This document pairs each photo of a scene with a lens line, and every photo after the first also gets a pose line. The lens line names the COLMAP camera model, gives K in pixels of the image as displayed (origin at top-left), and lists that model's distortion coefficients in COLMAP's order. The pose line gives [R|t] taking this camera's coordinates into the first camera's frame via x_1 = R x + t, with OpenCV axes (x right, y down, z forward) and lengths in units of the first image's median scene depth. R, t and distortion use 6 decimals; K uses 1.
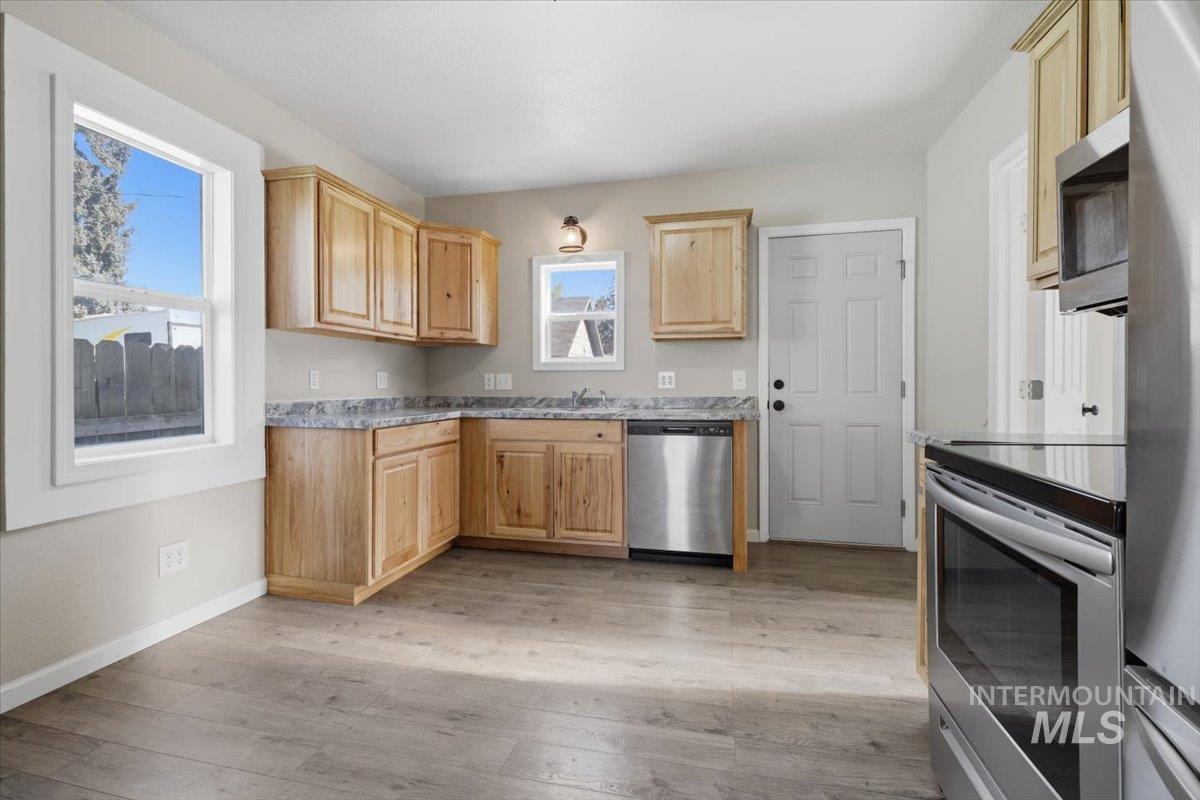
lens RADIAL K [[542.9, 0, 594.6], [0, 542.9, 389.2], [0, 0, 1]] dist [0.002493, -0.001722]
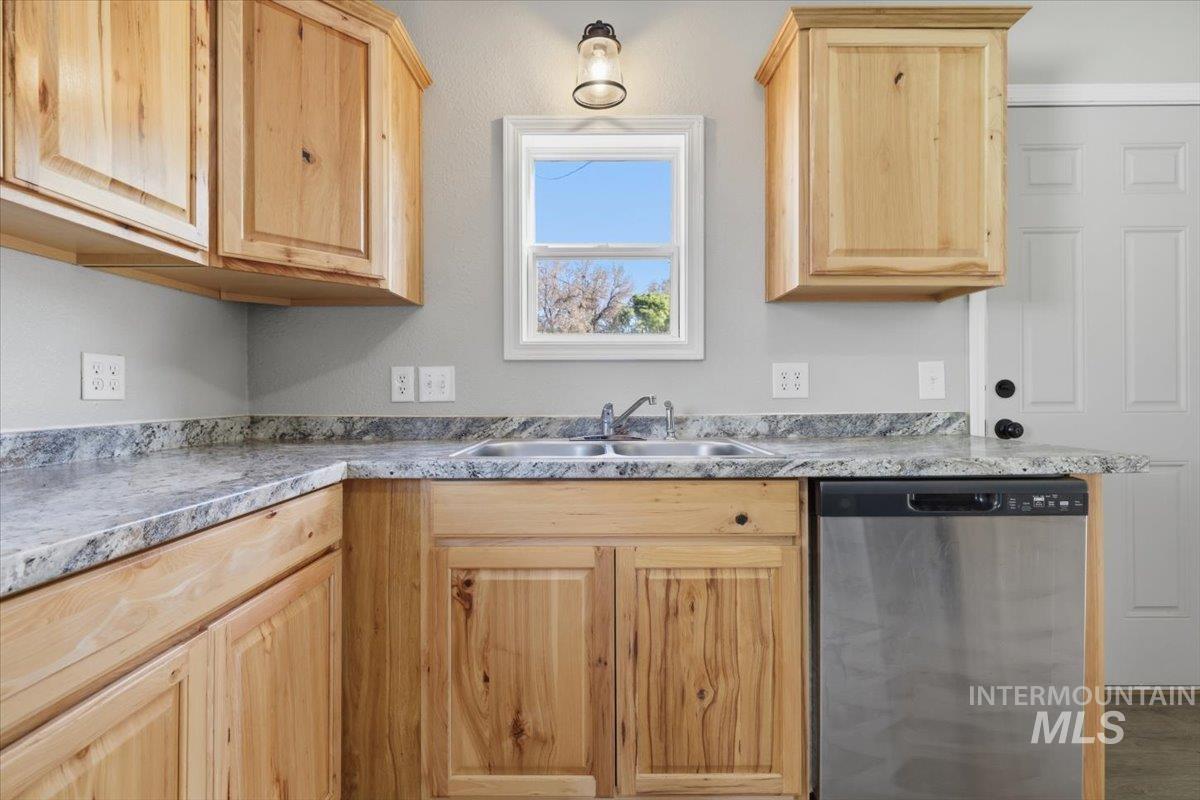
lens RADIAL K [[542.9, 0, 595.0], [0, 542.9, 393.5], [0, 0, 1]] dist [0.002493, -0.001722]
pose [[0.971759, -0.001950, 0.235967, -0.176321], [0.004361, 0.999943, -0.009696, -0.000657], [-0.235935, 0.010451, 0.971713, 0.631208]]
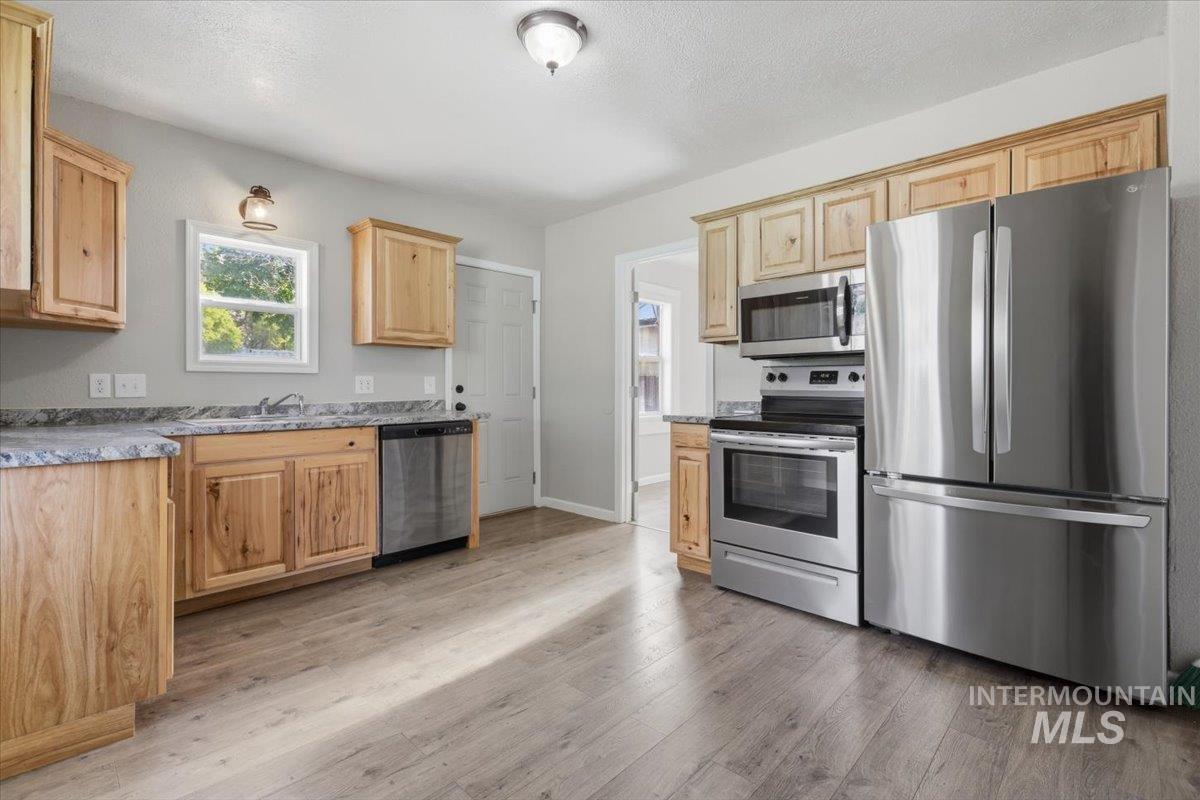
lens RADIAL K [[542.9, 0, 597.6], [0, 542.9, 390.0], [0, 0, 1]] dist [0.002493, -0.001722]
pose [[0.503571, -0.002991, 0.863949, -0.567292], [0.007762, 0.999969, -0.001062, -0.003390], [-0.863919, 0.007240, 0.503579, 0.158433]]
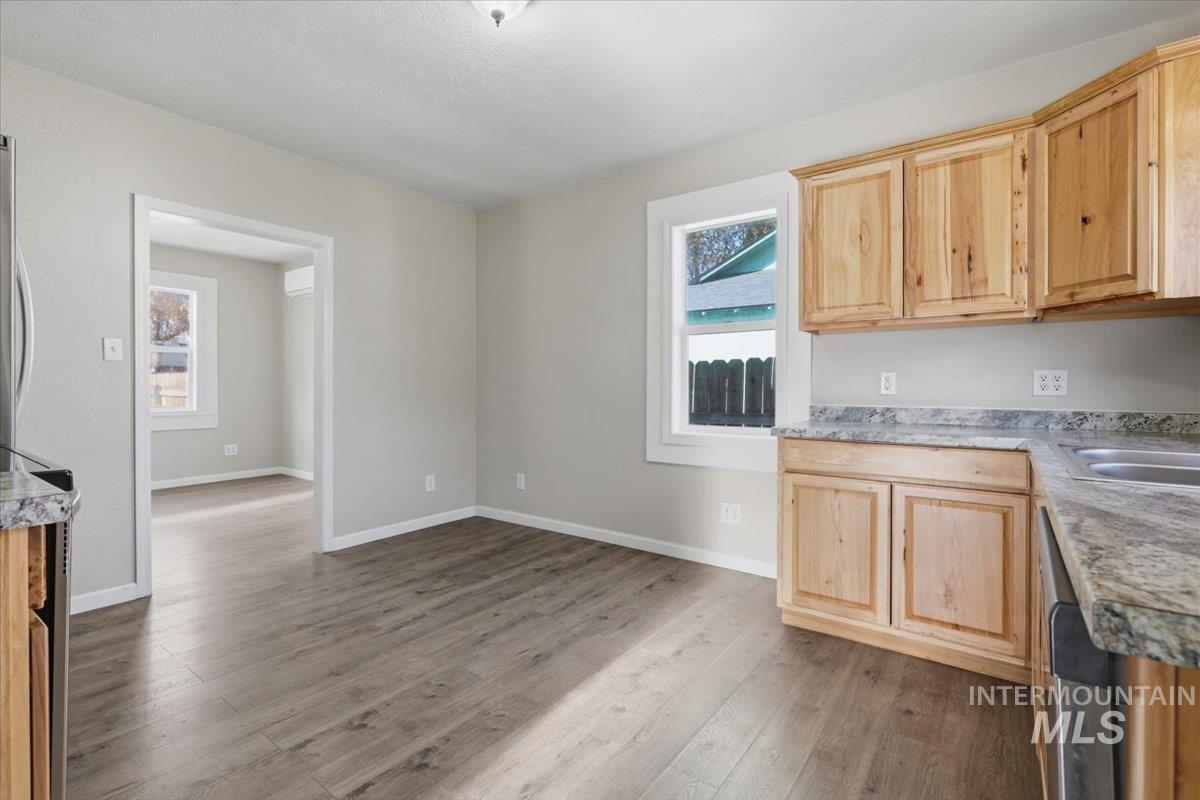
lens RADIAL K [[542.9, 0, 593.9], [0, 542.9, 390.7], [0, 0, 1]] dist [0.002493, -0.001722]
pose [[-0.393106, 0.007009, -0.919467, 0.436122], [-0.010888, 0.999865, 0.012277, -0.010252], [0.919429, 0.014837, -0.392976, 0.839025]]
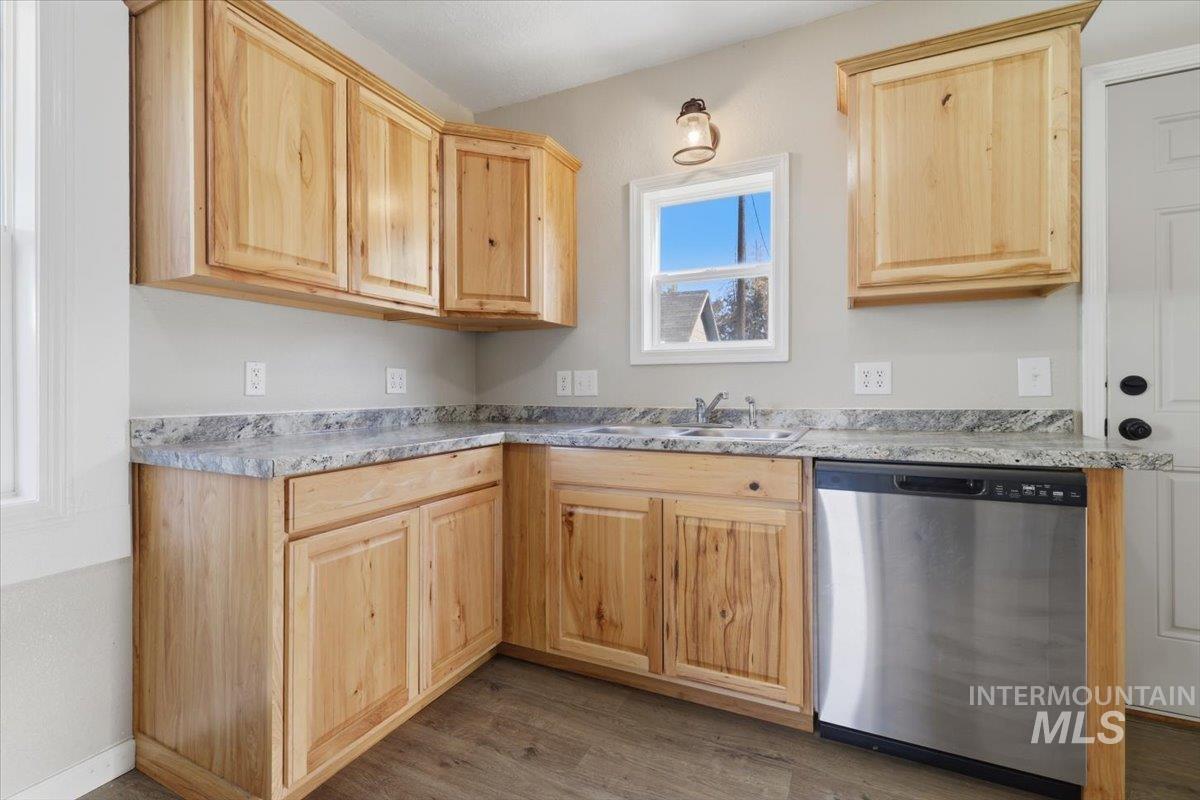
lens RADIAL K [[542.9, 0, 594.2], [0, 542.9, 391.4], [0, 0, 1]] dist [0.002493, -0.001722]
pose [[0.977938, -0.000971, -0.208894, -0.029459], [-0.000228, 0.999984, -0.005717, -0.000389], [0.208896, 0.005639, 0.977922, 0.460275]]
